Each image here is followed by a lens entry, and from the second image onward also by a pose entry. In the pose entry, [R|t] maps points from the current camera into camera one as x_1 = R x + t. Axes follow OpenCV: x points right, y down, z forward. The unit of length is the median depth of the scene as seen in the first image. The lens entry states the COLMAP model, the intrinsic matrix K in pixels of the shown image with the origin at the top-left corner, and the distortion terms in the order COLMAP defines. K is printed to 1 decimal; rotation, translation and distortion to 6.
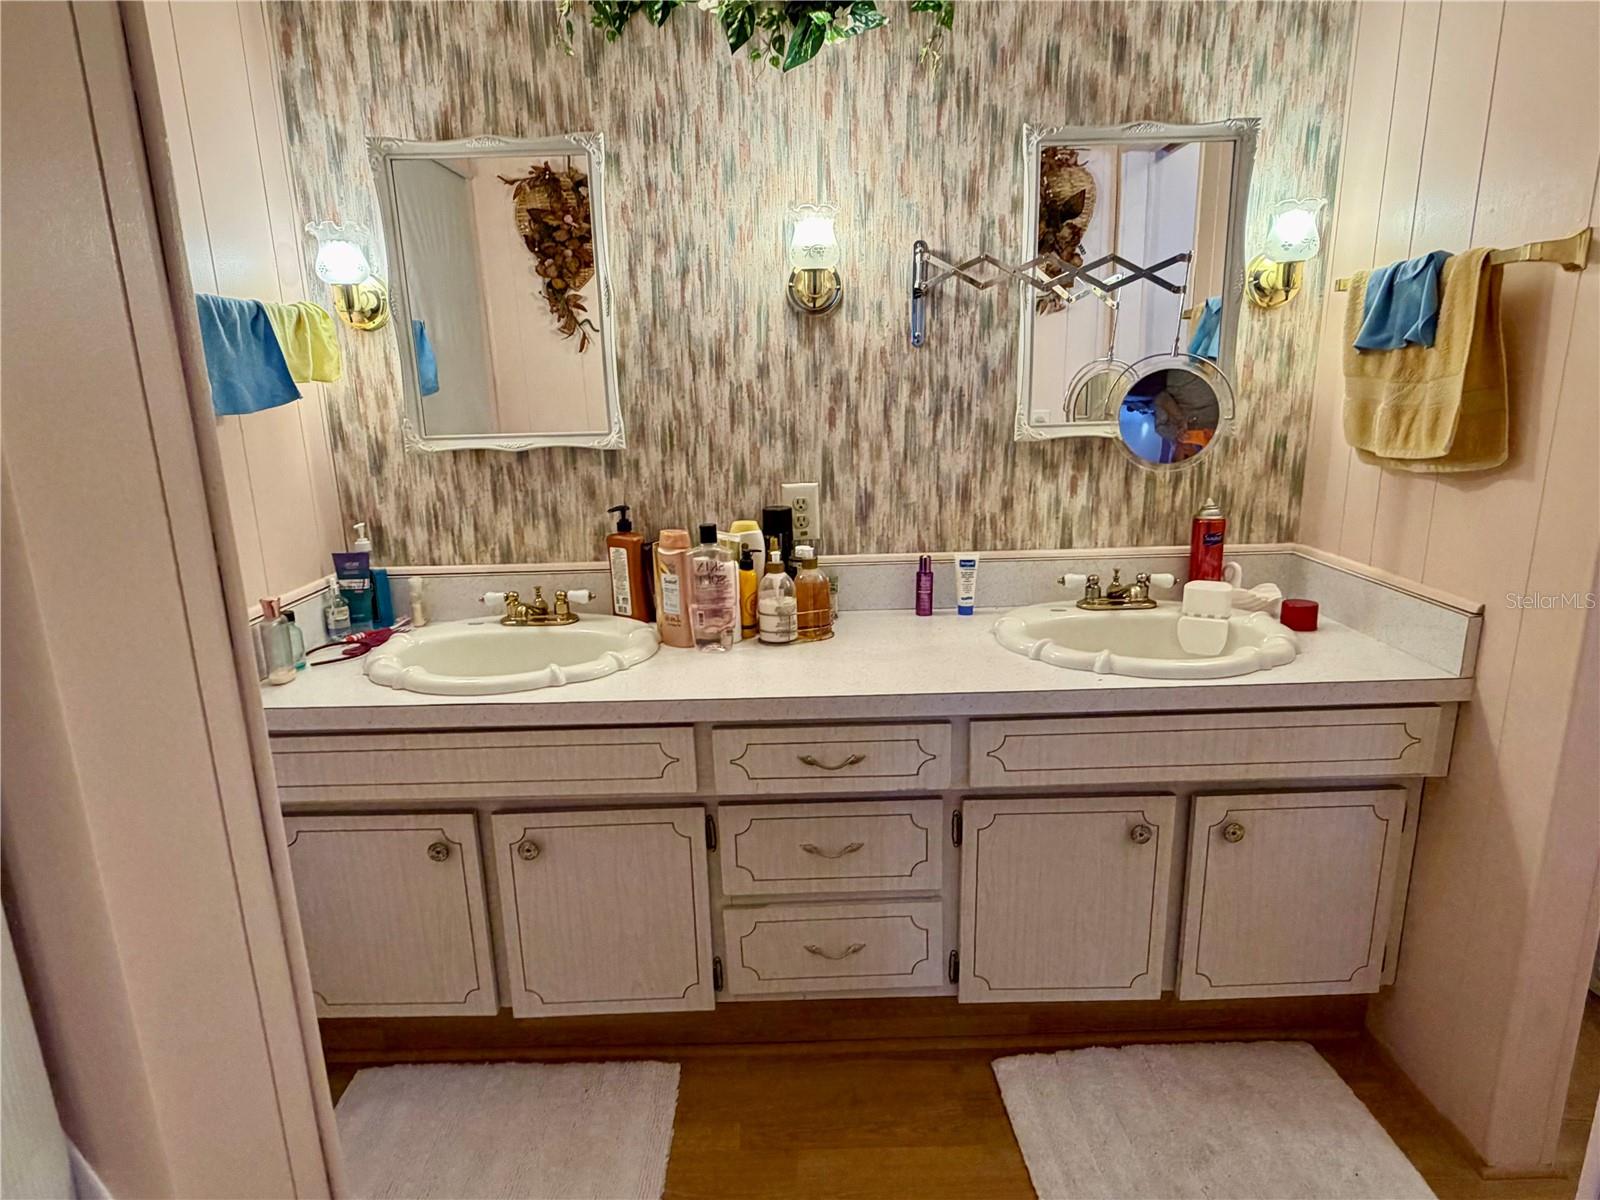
lens RADIAL K [[891.9, 0, 804.4], [0, 891.9, 594.3], [0, 0, 1]] dist [-0.001366, 0.000346]
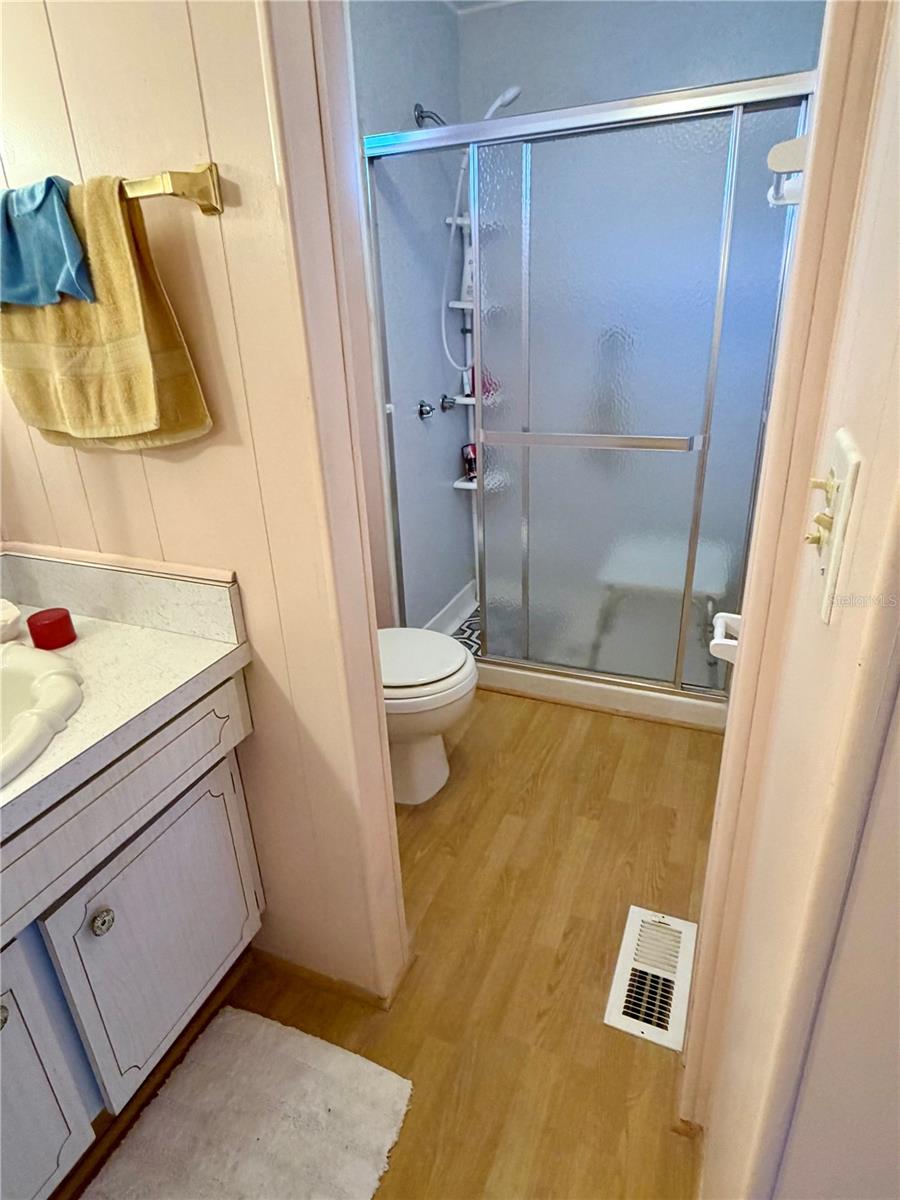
lens RADIAL K [[668.9, 0, 448.3], [0, 668.9, 596.5], [0, 0, 1]] dist [-0.001366, 0.000346]
pose [[0.399070, -0.344136, 0.849890, 0.201446], [0.245427, 0.933166, 0.262615, -0.098520], [-0.883464, 0.103784, 0.456859, 0.432352]]
